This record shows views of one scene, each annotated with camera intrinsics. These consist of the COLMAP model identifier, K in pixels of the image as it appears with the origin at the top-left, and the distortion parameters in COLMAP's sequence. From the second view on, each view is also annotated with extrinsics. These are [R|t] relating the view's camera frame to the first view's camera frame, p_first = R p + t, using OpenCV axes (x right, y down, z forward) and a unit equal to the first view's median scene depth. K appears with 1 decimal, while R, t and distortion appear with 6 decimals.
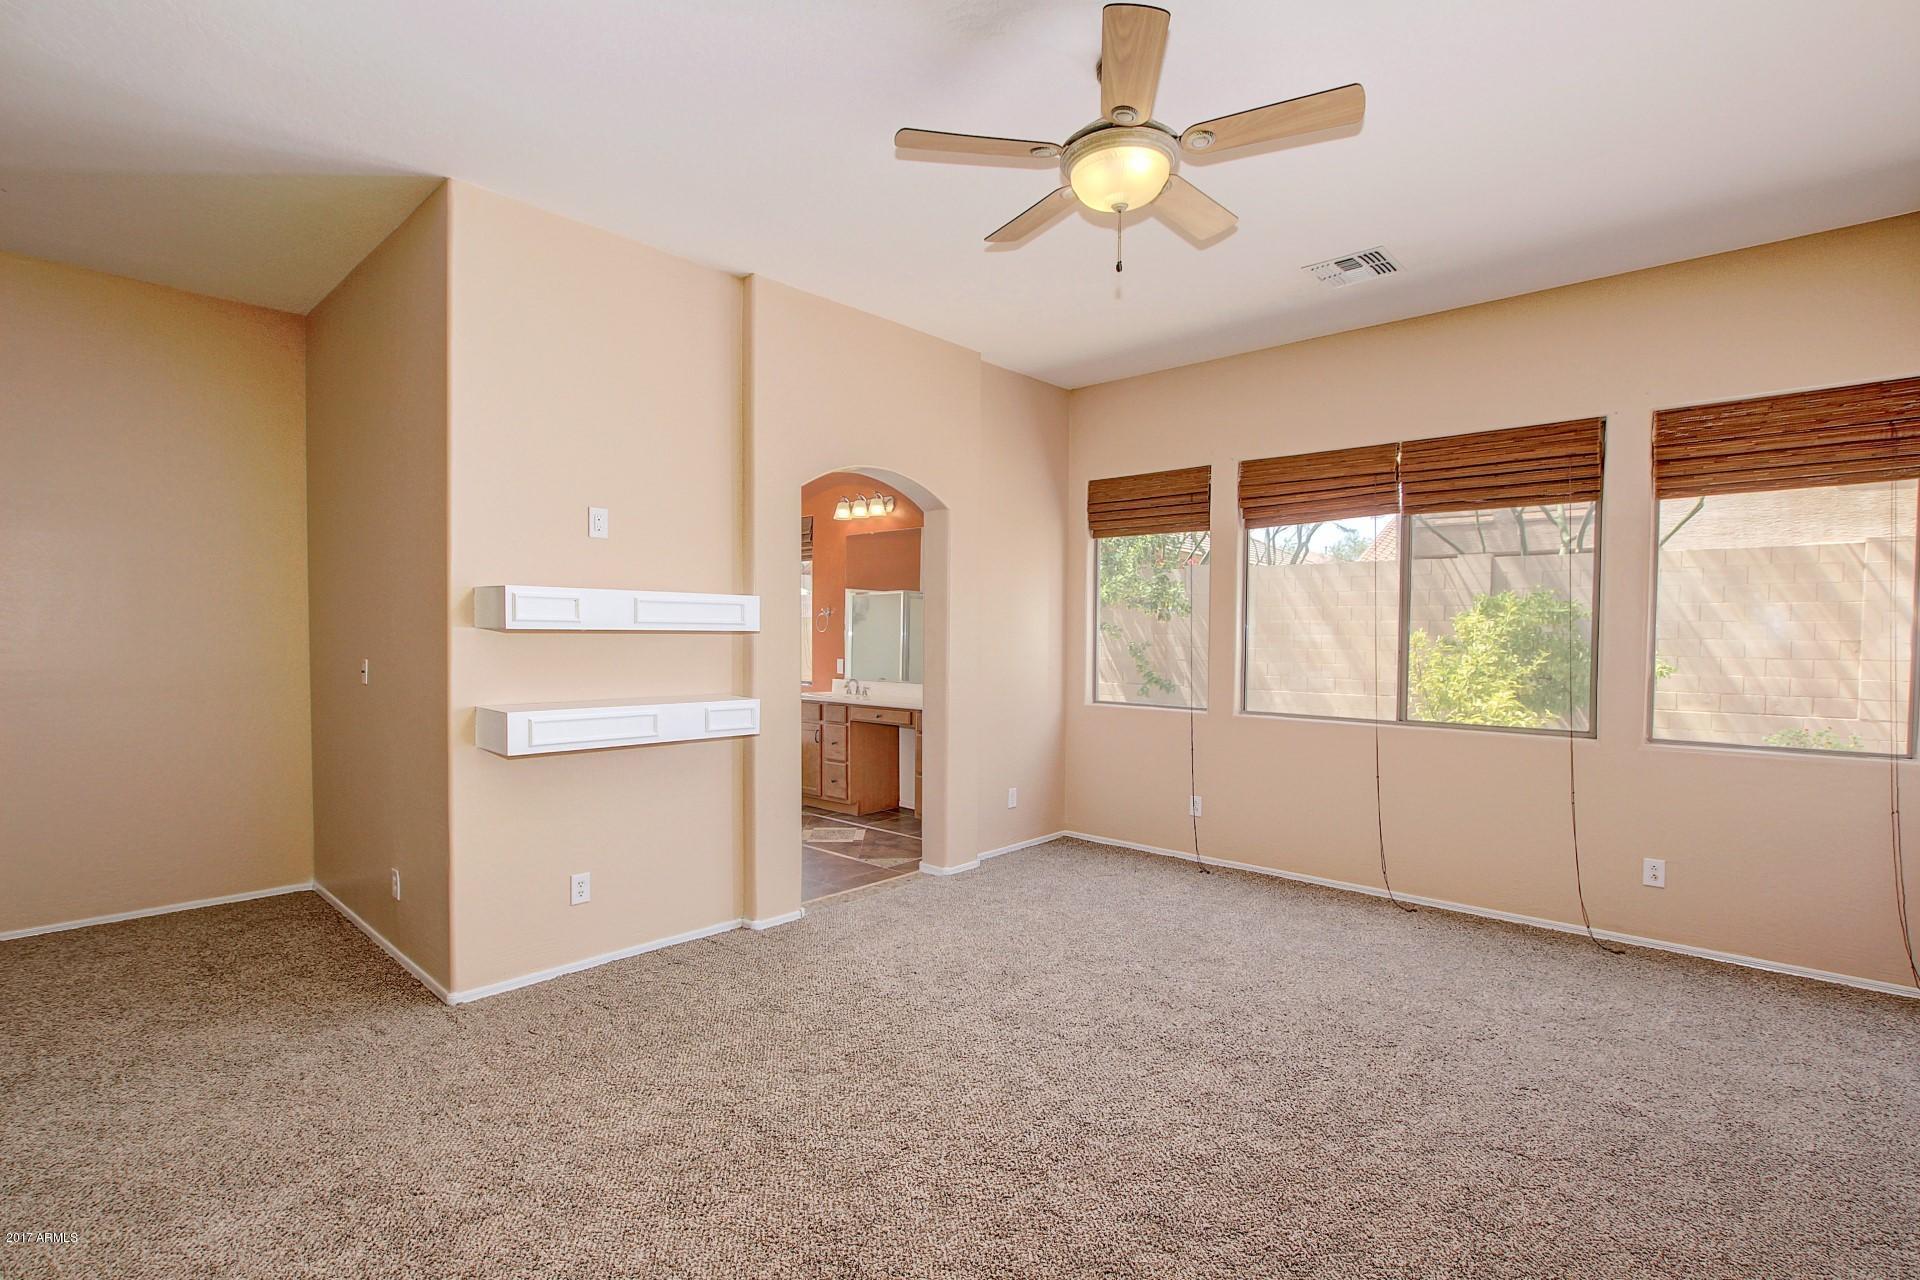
lens RADIAL K [[886.7, 0, 954.0], [0, 886.7, 659.8], [0, 0, 1]] dist [-0.032795, 0.004998]
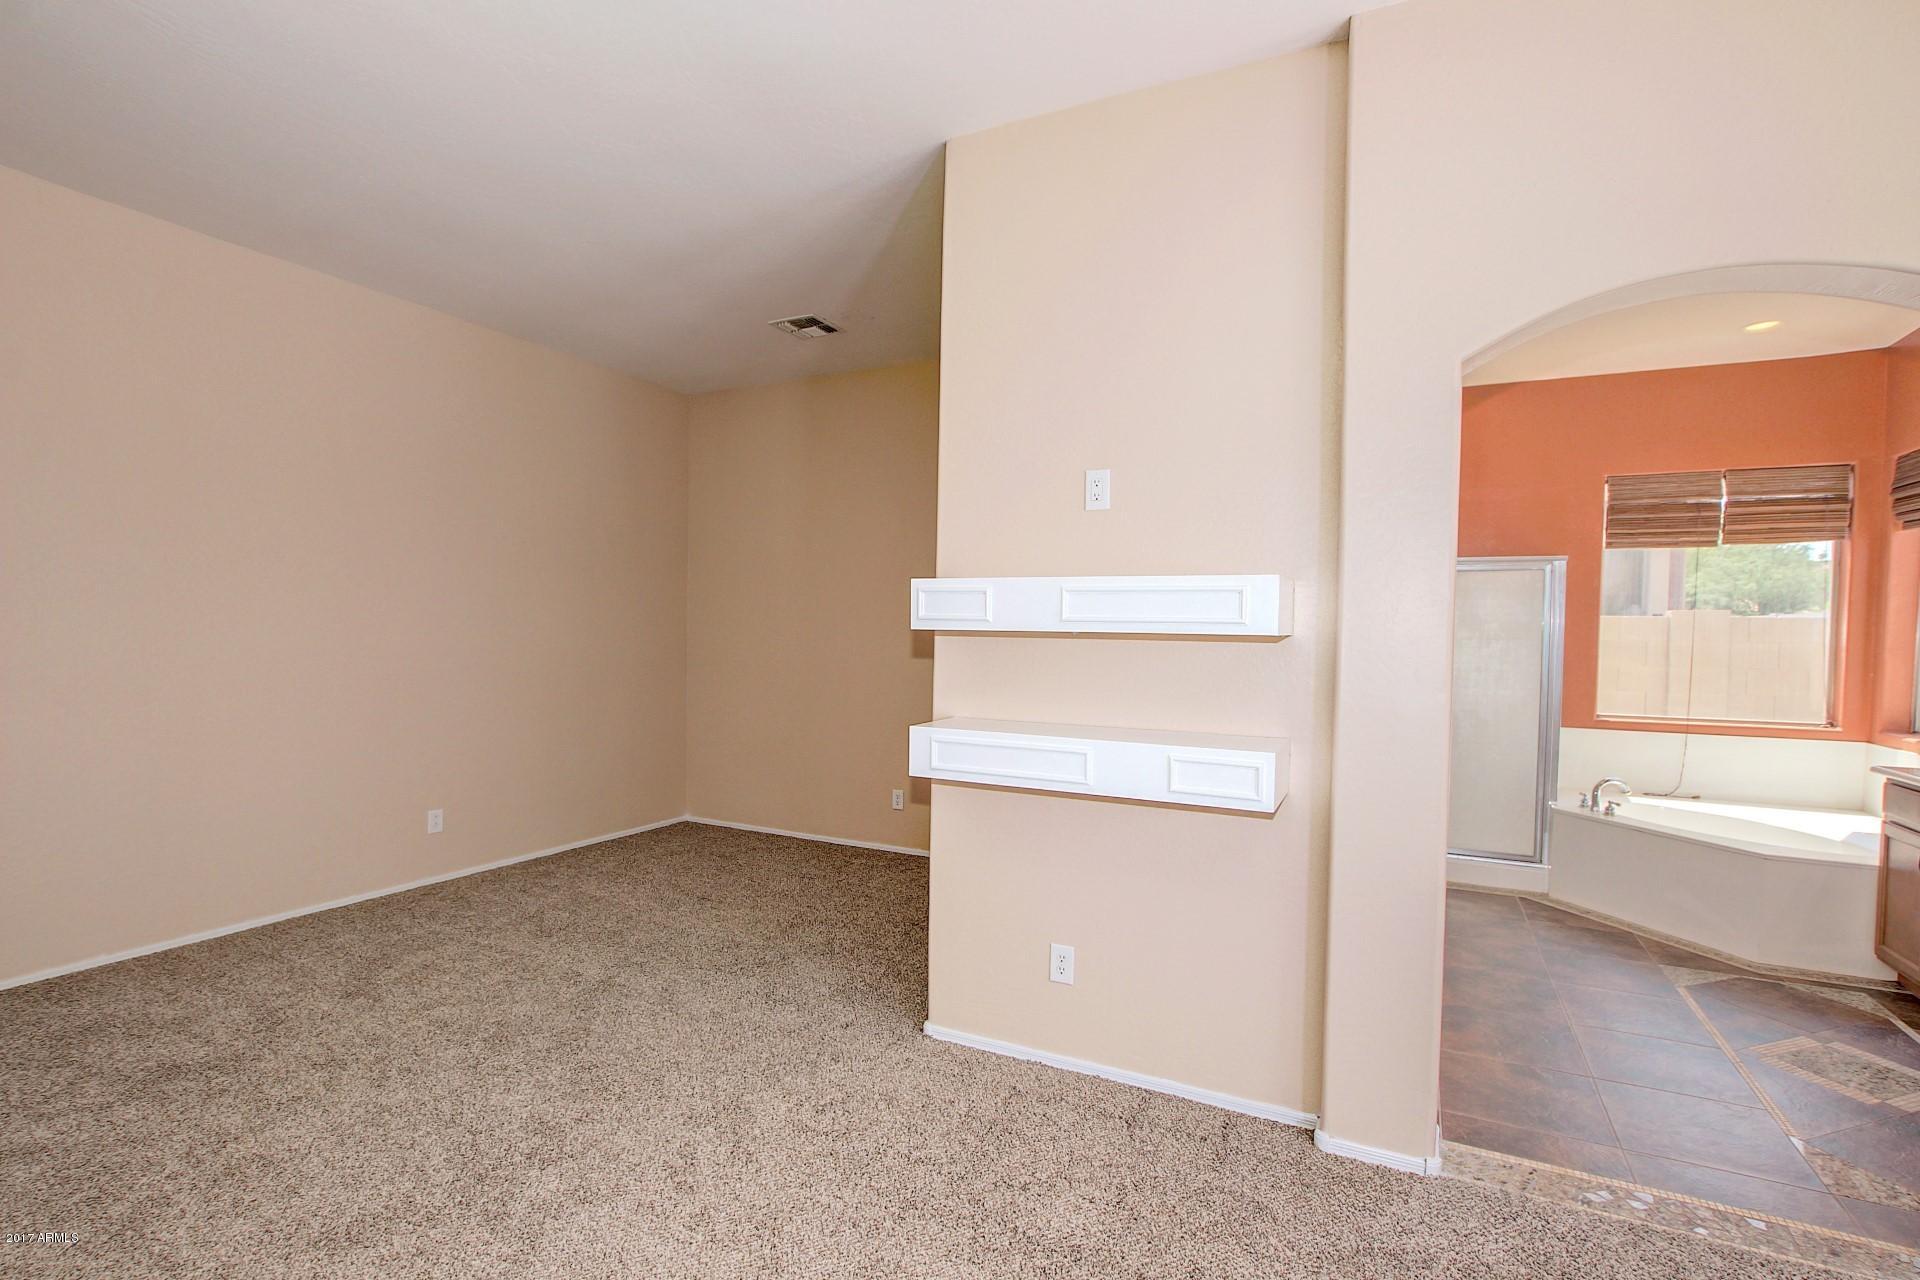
lens RADIAL K [[886.7, 0, 954.0], [0, 886.7, 659.8], [0, 0, 1]] dist [-0.032795, 0.004998]
pose [[0.269197, 0.026917, -0.962709, 0.276878], [-0.041426, 0.999008, 0.016348, -0.016862], [0.962194, 0.035480, 0.270045, 0.644648]]
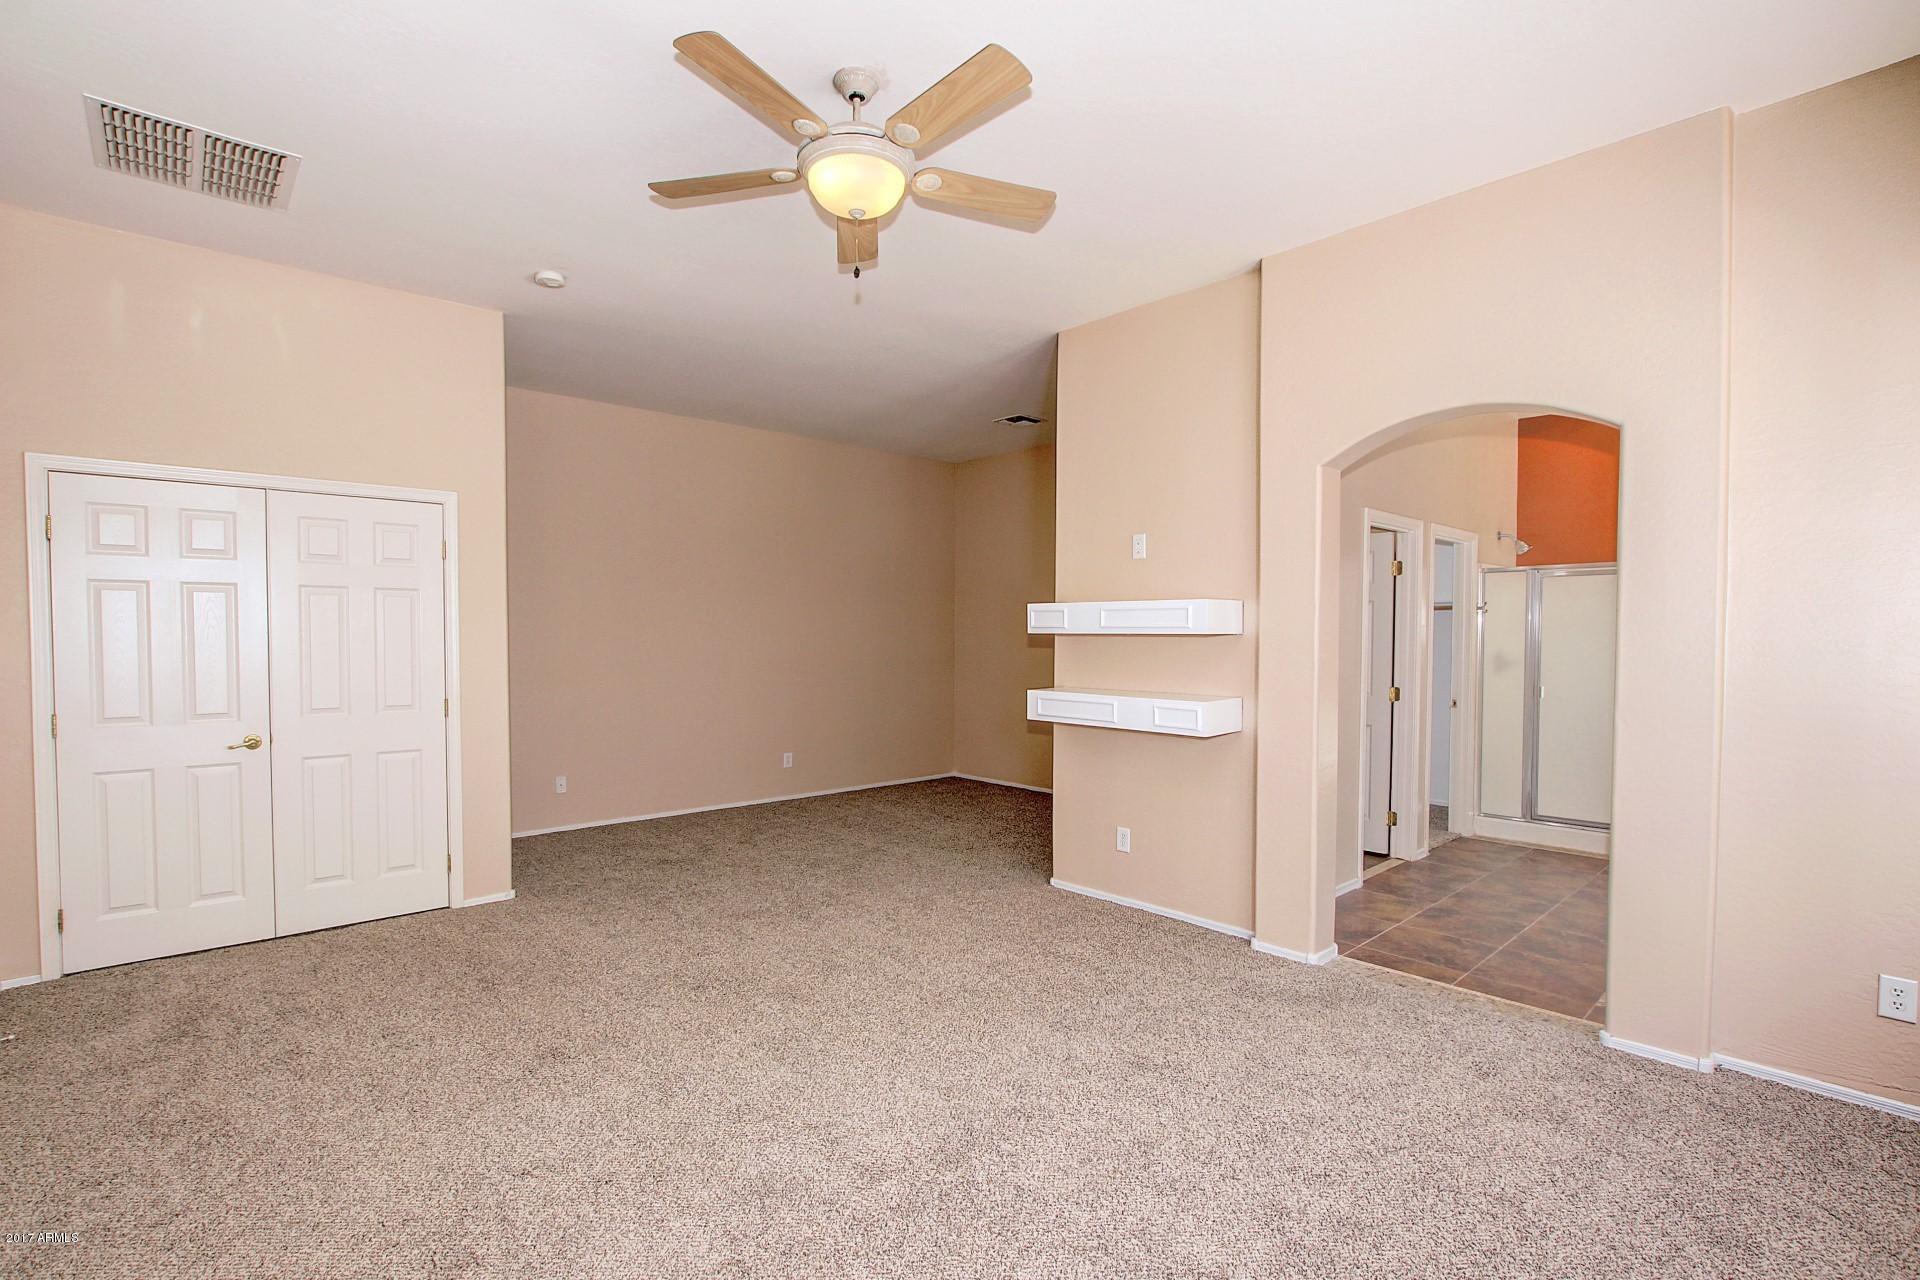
lens RADIAL K [[886.7, 0, 954.0], [0, 886.7, 659.8], [0, 0, 1]] dist [-0.032795, 0.004998]
pose [[-0.087897, 0.020566, -0.995917, 0.797454], [-0.032107, 0.999209, 0.023468, -0.017421], [0.995612, 0.034039, -0.087167, 0.807331]]
